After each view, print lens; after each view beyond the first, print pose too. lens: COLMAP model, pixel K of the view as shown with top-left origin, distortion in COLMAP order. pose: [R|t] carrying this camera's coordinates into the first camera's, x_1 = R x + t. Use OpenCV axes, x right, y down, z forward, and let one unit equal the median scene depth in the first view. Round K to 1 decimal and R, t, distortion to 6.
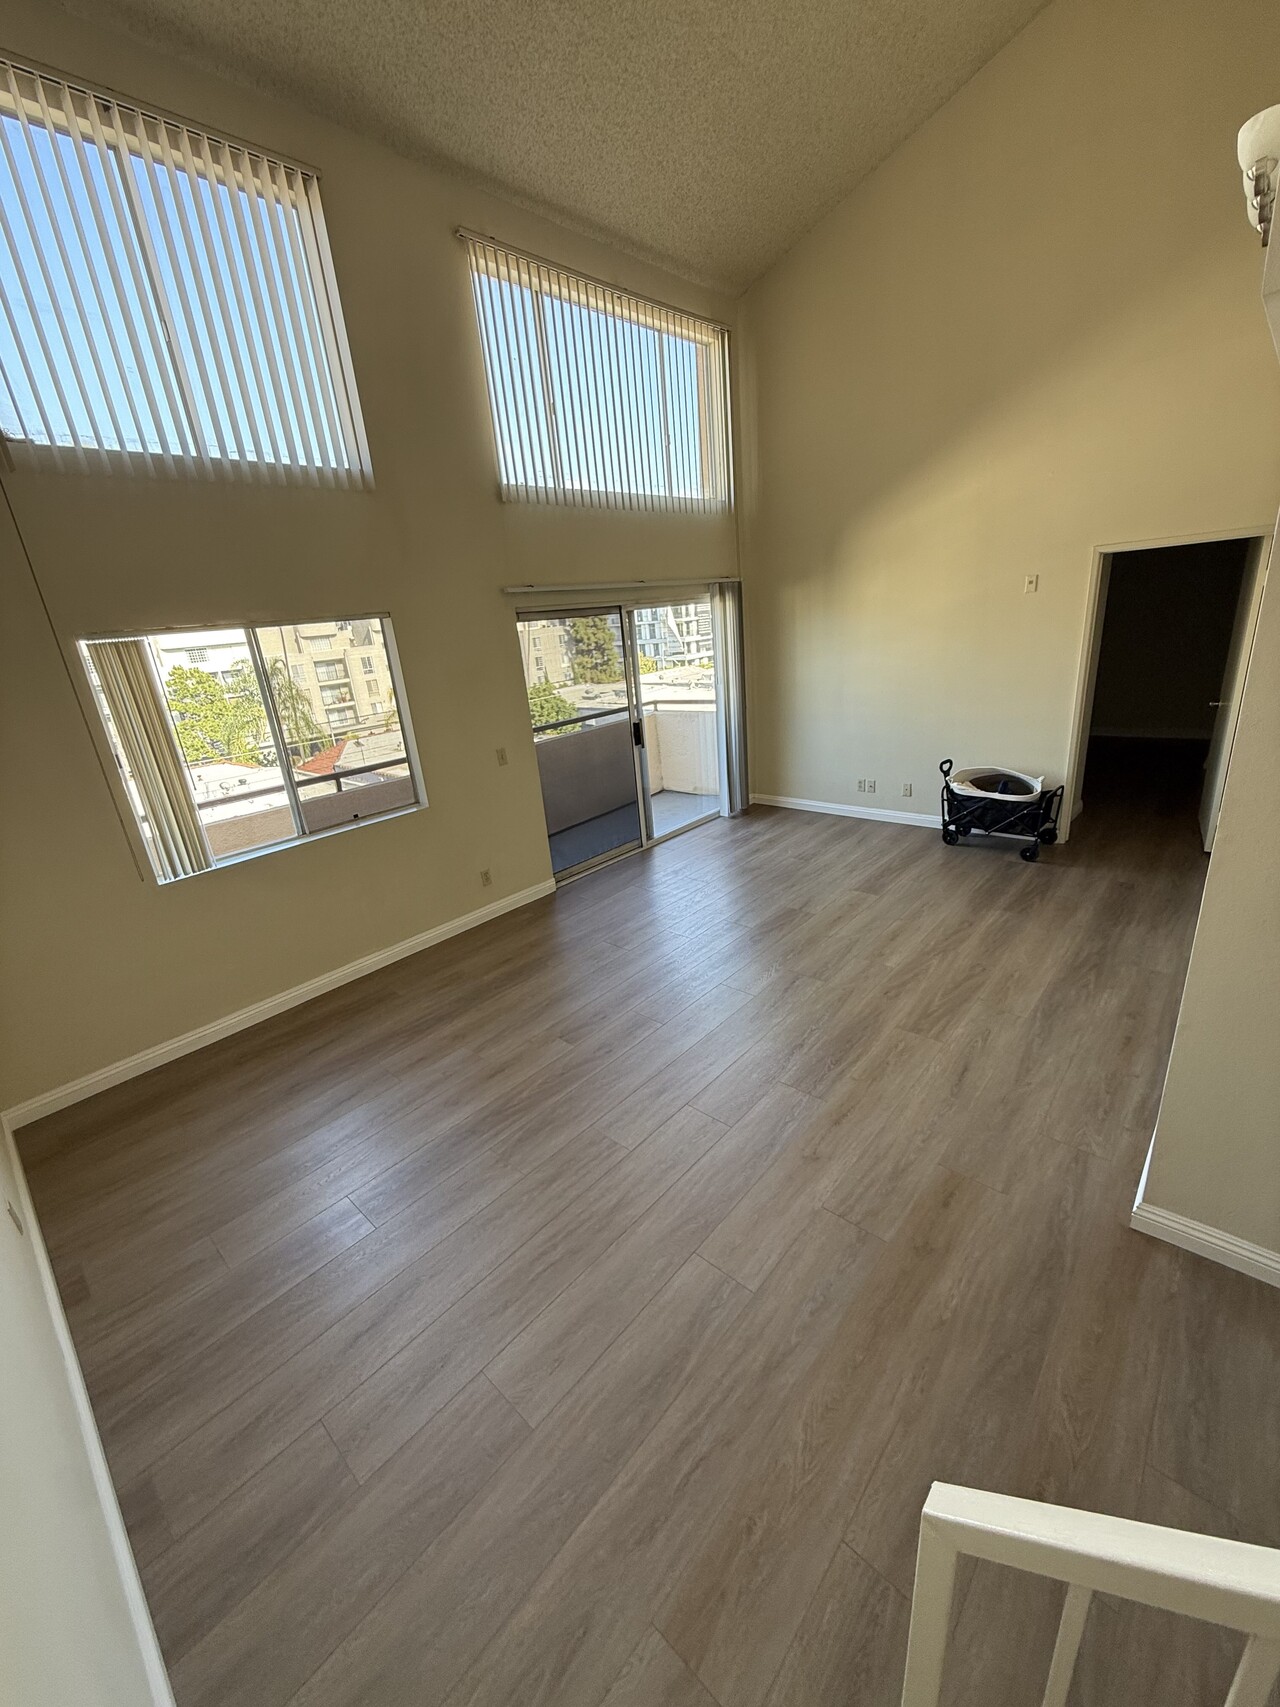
lens RADIAL K [[681.1, 0, 633.6], [0, 681.1, 851.4], [0, 0, 1]] dist [-0.000106, -0.000297]
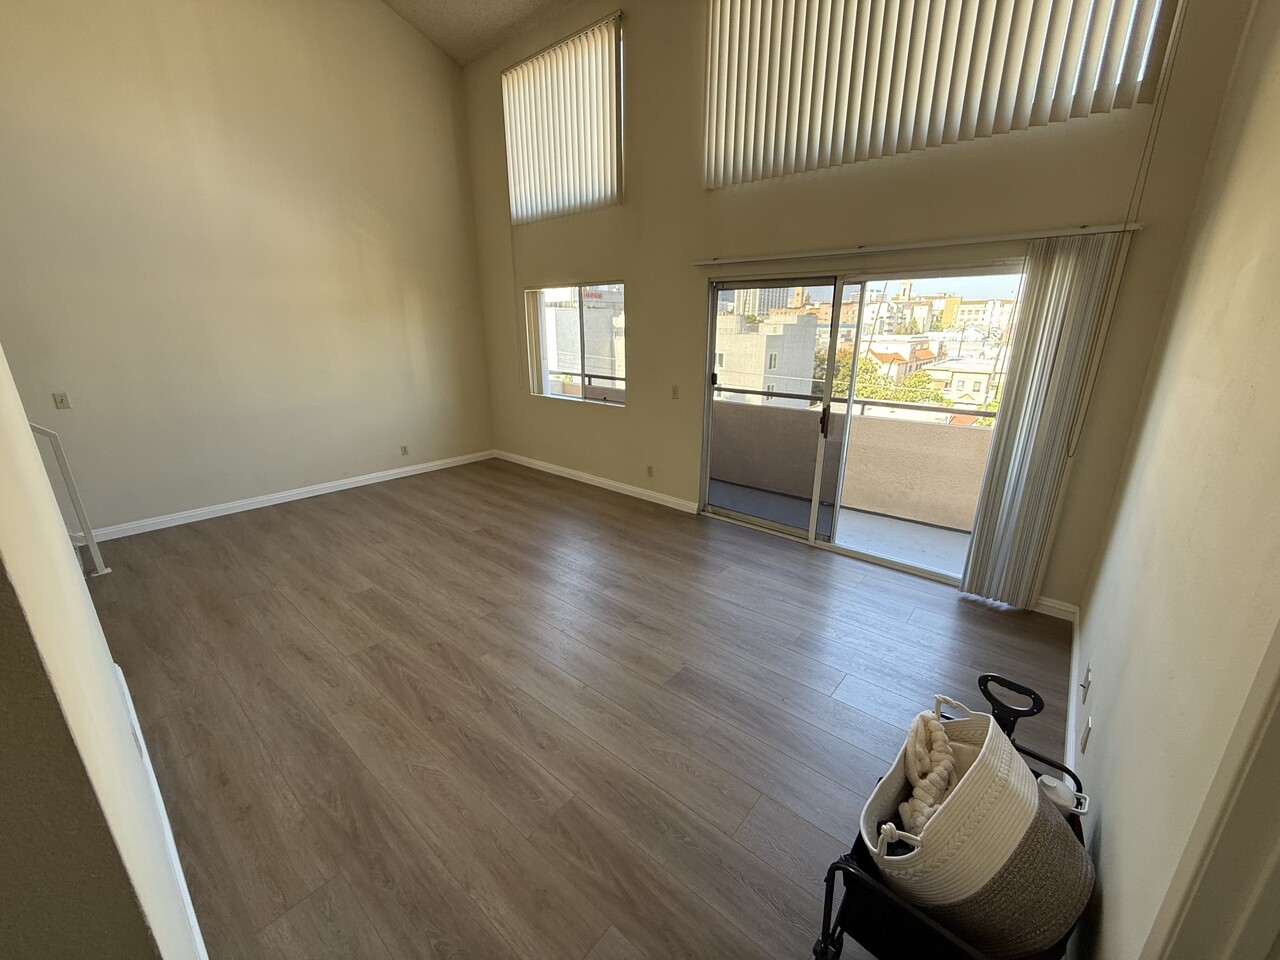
lens RADIAL K [[510.8, 0, 638.7], [0, 510.8, 478.7], [0, 0, 1]] dist [-0.000106, -0.000297]
pose [[0.037526, 0.370787, -0.927960, 0.874439], [-0.336390, 0.879105, 0.337663, -0.337262], [0.940975, 0.299485, 0.157718, 0.925074]]
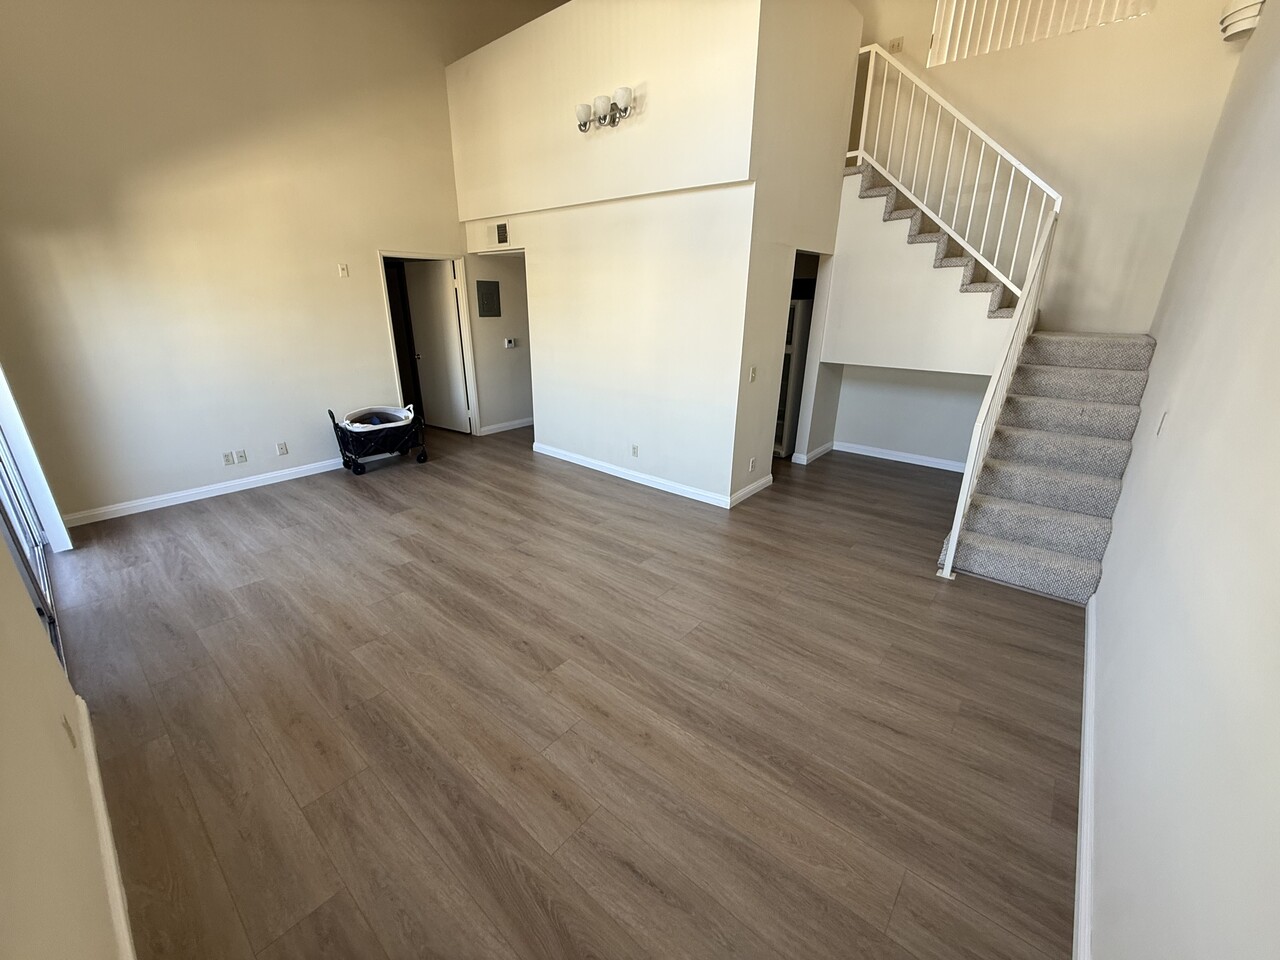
lens RADIAL K [[510.8, 0, 644.1], [0, 510.8, 478.9], [0, 0, 1]] dist [-0.000106, -0.000297]
pose [[-0.050820, -0.251123, 0.966620, -0.609851], [0.324836, 0.911087, 0.253774, -0.092998], [-0.944404, 0.326890, 0.035273, 0.622041]]
